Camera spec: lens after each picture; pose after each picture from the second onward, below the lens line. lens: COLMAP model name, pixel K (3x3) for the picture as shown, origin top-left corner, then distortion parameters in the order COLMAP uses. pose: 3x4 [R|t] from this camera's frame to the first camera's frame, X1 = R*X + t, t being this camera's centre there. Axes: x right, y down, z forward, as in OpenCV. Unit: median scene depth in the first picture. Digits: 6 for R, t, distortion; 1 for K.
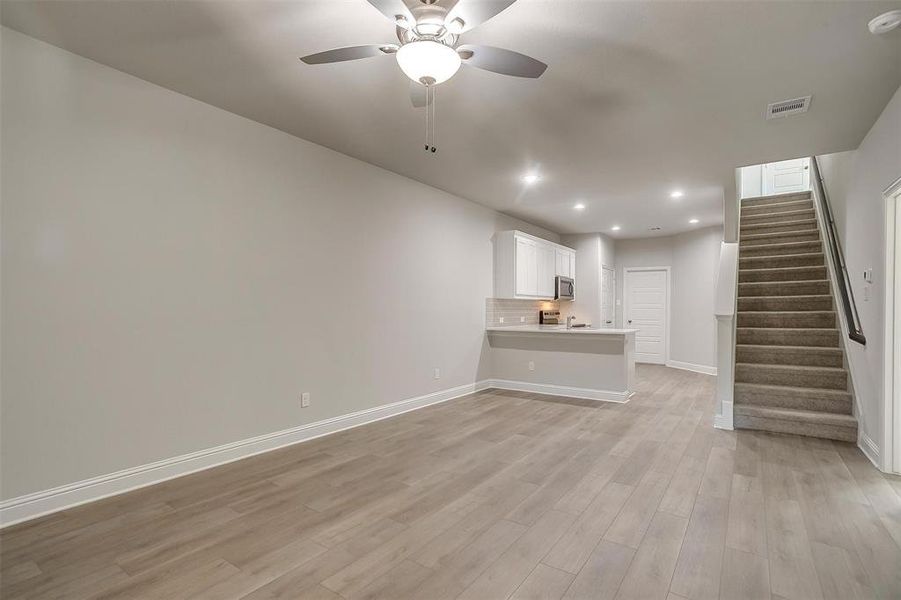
lens RADIAL K [[438.8, 0, 442.8], [0, 438.8, 300.4], [0, 0, 1]] dist [-0.055615, 0.029785]
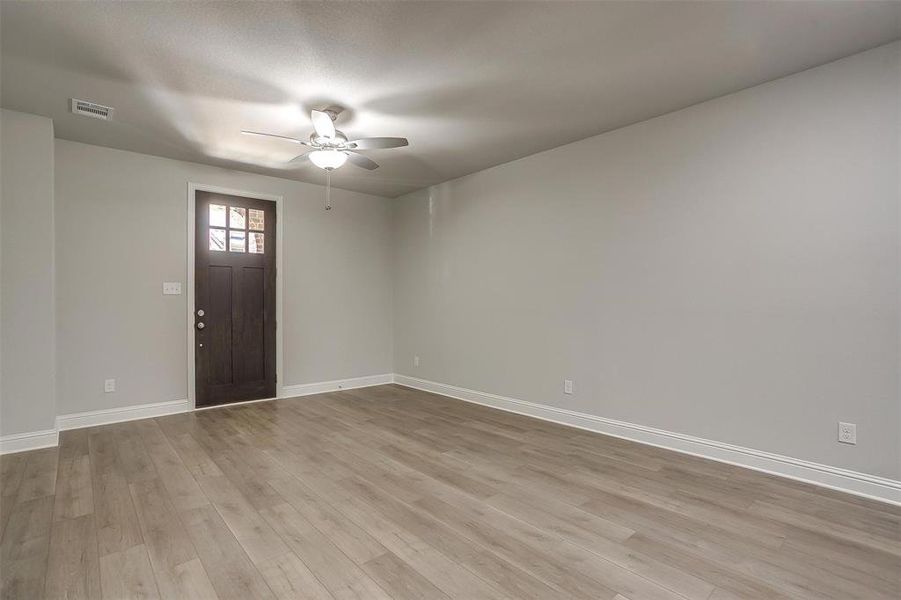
lens RADIAL K [[431.6, 0, 441.8], [0, 431.6, 301.0], [0, 0, 1]] dist [-0.052533, 0.026226]
pose [[-0.231527, -0.007502, -0.972799, 1.024836], [0.019105, 0.999742, -0.012257, 0.031880], [0.972641, -0.021423, -0.231324, 1.244724]]
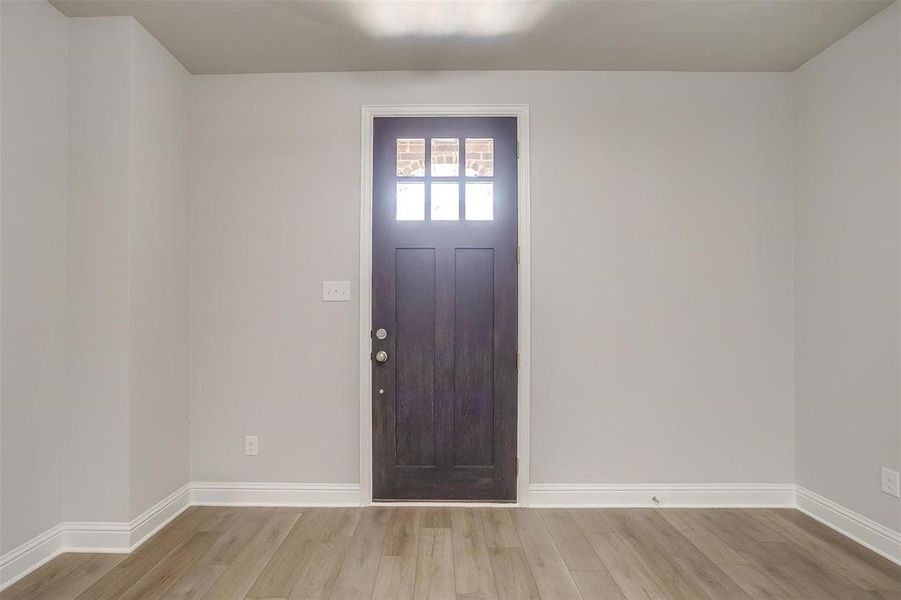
lens RADIAL K [[438.8, 0, 442.8], [0, 438.8, 300.4], [0, 0, 1]] dist [-0.055615, 0.029785]
pose [[-0.821613, -0.009323, -0.569969, 0.124736], [0.006812, 0.999634, -0.026171, -0.004076], [0.570005, -0.025385, -0.821249, 0.836998]]
